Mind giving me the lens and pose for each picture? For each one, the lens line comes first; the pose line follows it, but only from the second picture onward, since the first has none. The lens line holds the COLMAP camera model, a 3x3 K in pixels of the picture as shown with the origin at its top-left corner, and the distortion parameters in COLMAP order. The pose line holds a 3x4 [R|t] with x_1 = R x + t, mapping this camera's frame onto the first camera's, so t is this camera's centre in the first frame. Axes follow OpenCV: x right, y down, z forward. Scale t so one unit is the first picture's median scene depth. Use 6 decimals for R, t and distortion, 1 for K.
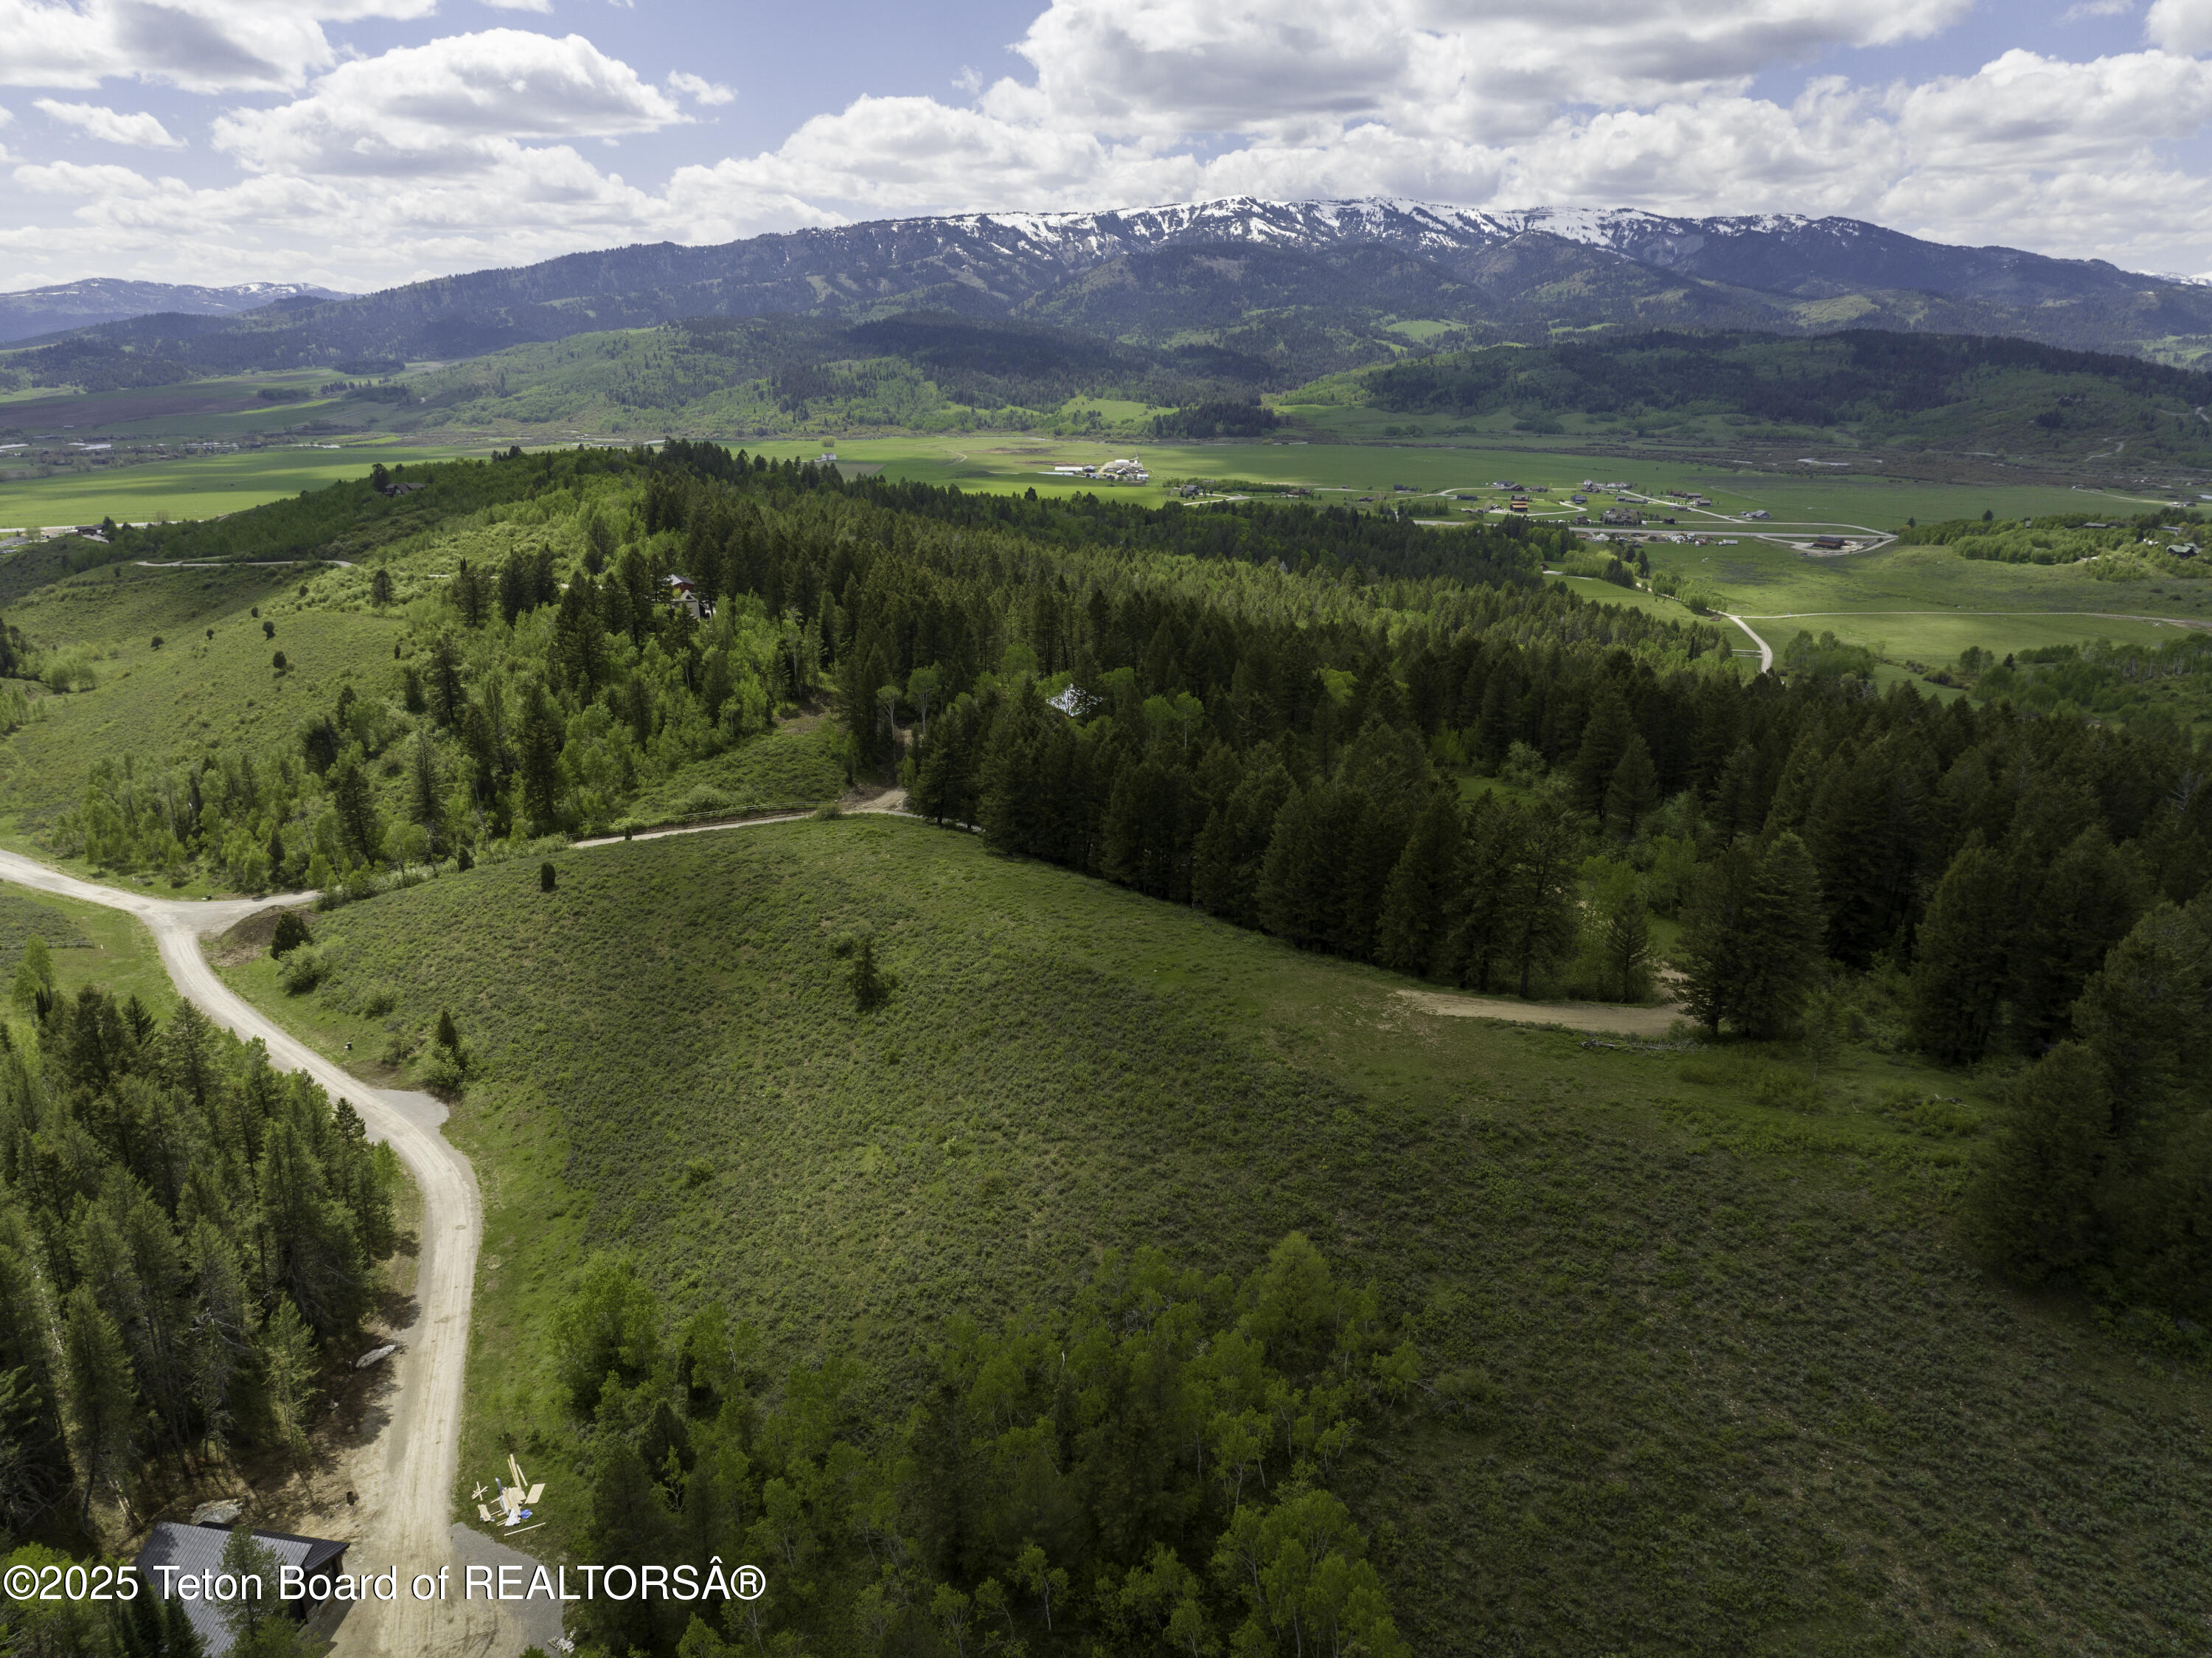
lens RADIAL K [[1554.3, 0, 1117.7], [0, 1554.3, 748.1], [0, 0, 1]] dist [-0.052422, 0.015168]
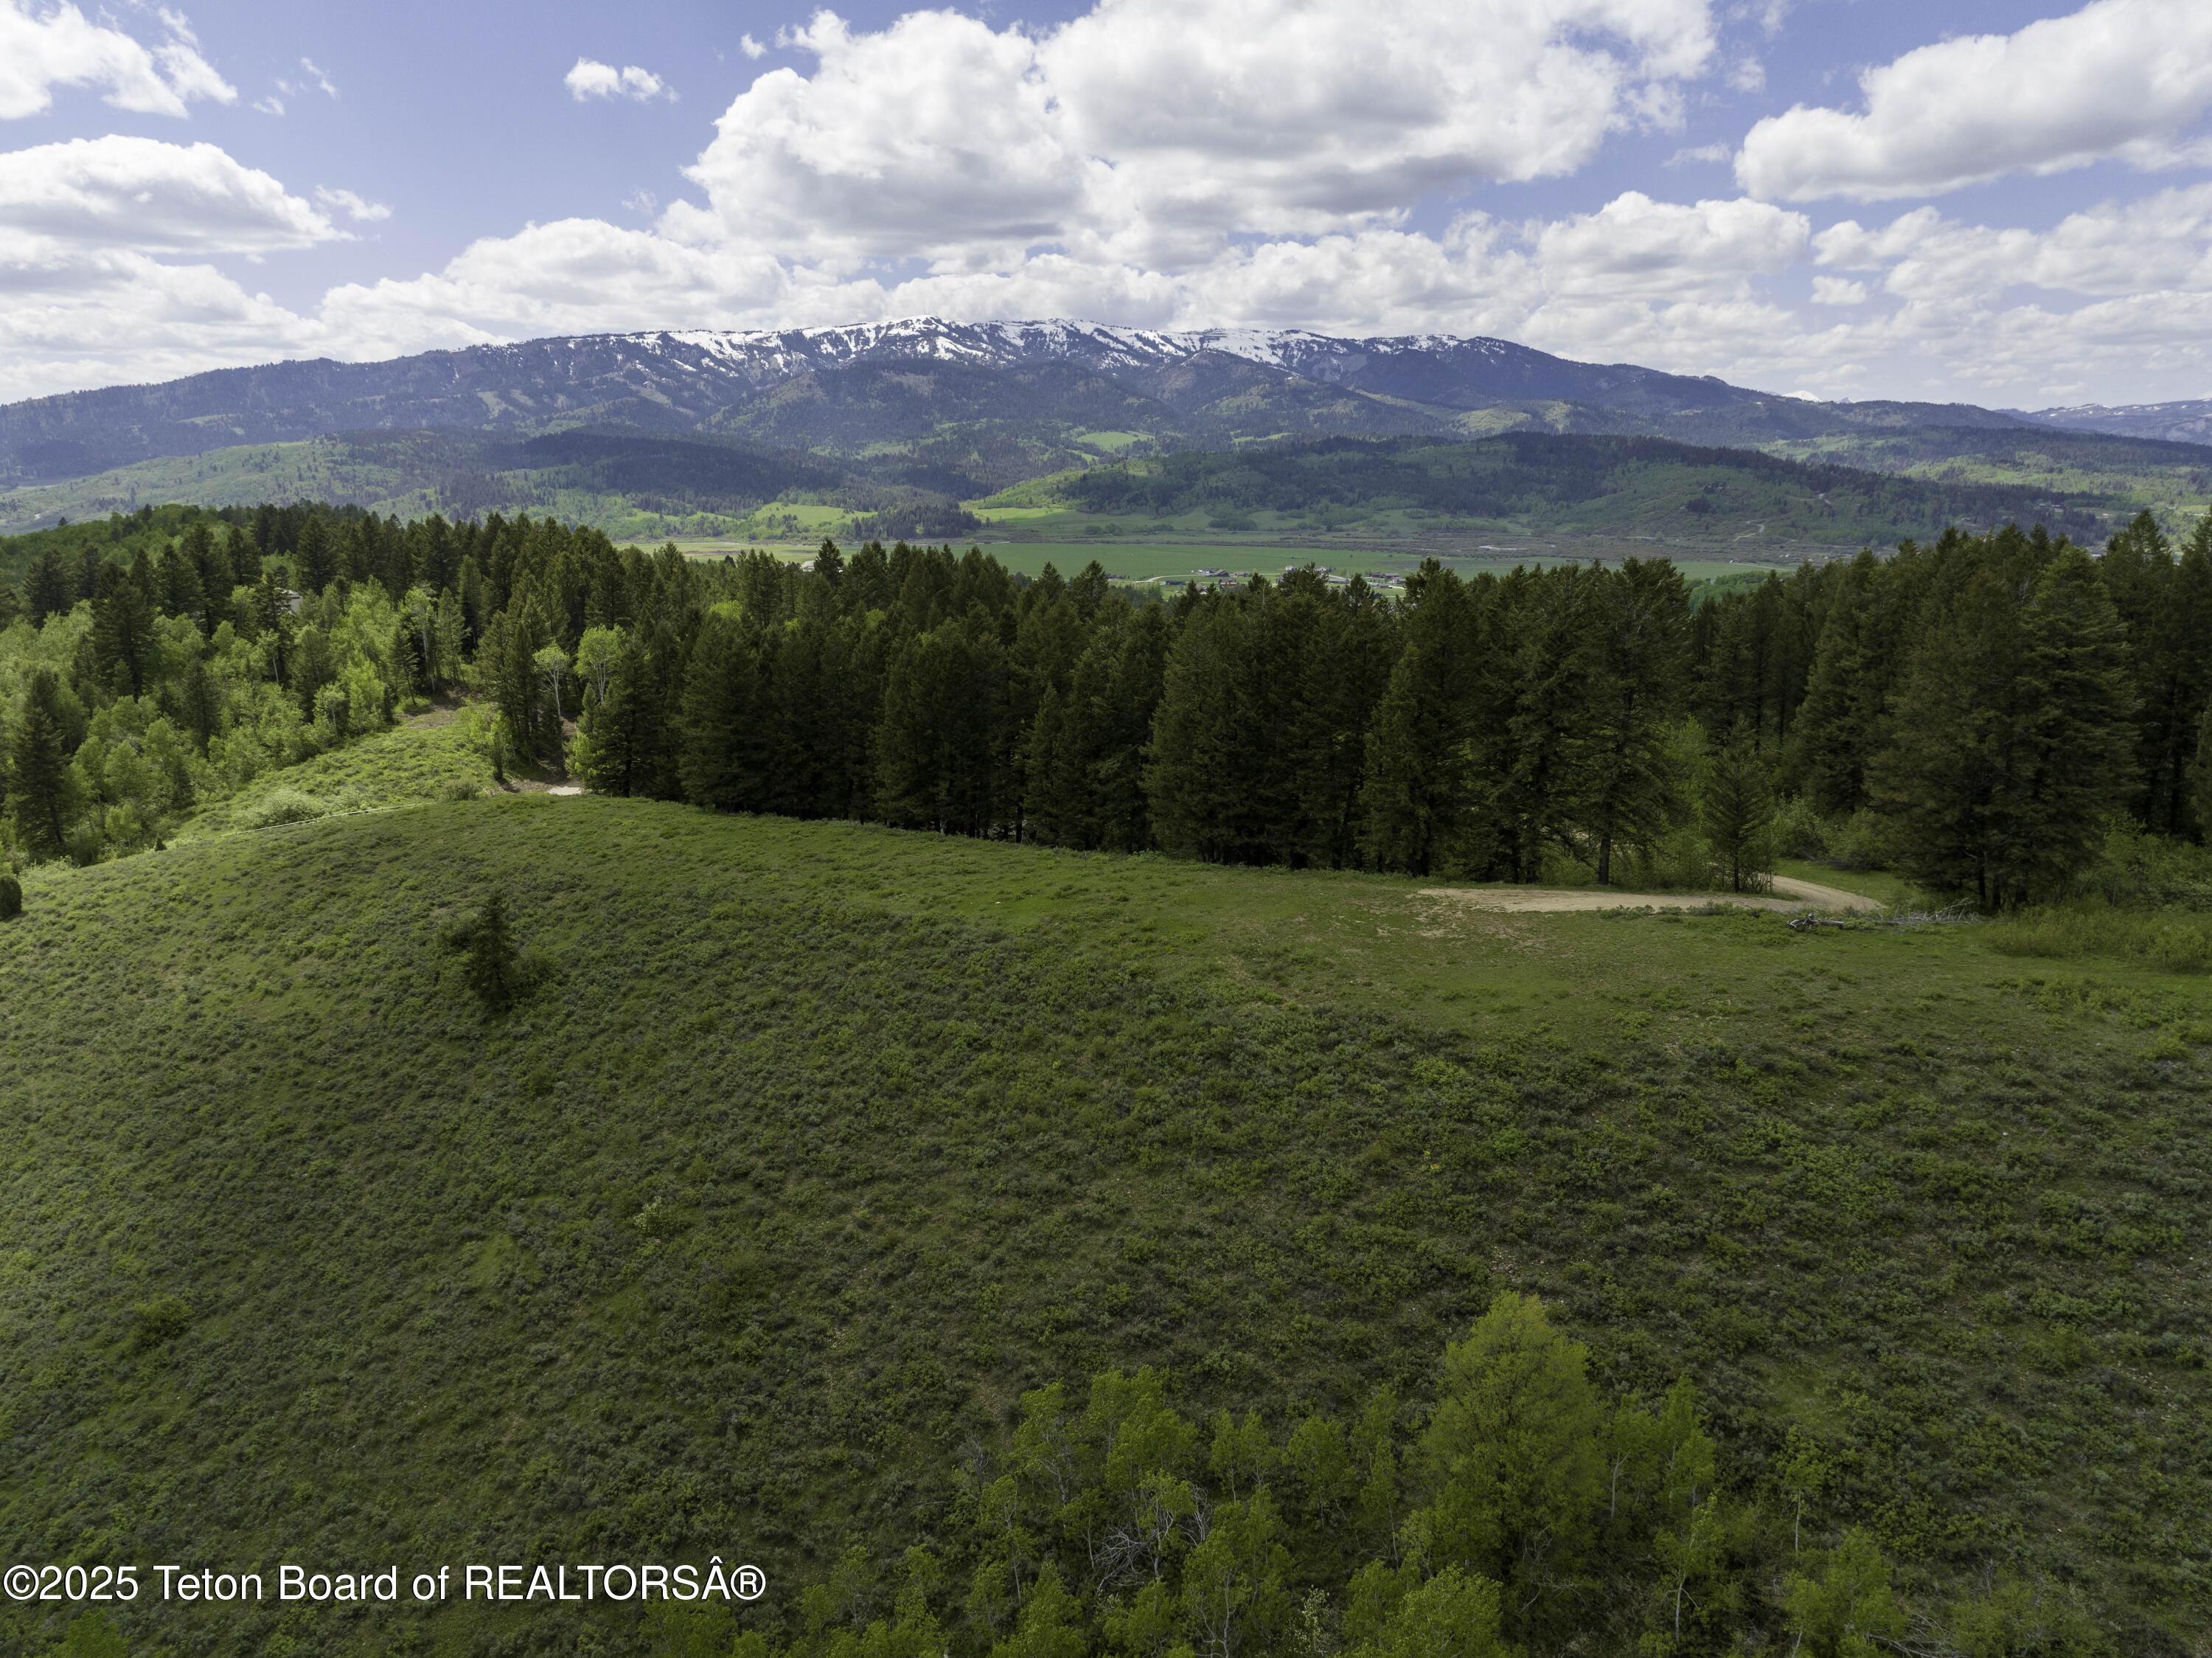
lens RADIAL K [[1554.3, 0, 1112.7], [0, 1554.3, 782.5], [0, 0, 1]] dist [-0.052422, 0.015168]
pose [[0.981945, -0.045731, 0.183555, -0.030878], [0.054982, 0.997444, -0.045625, 0.100044], [-0.180999, 0.054894, 0.981950, 0.320181]]
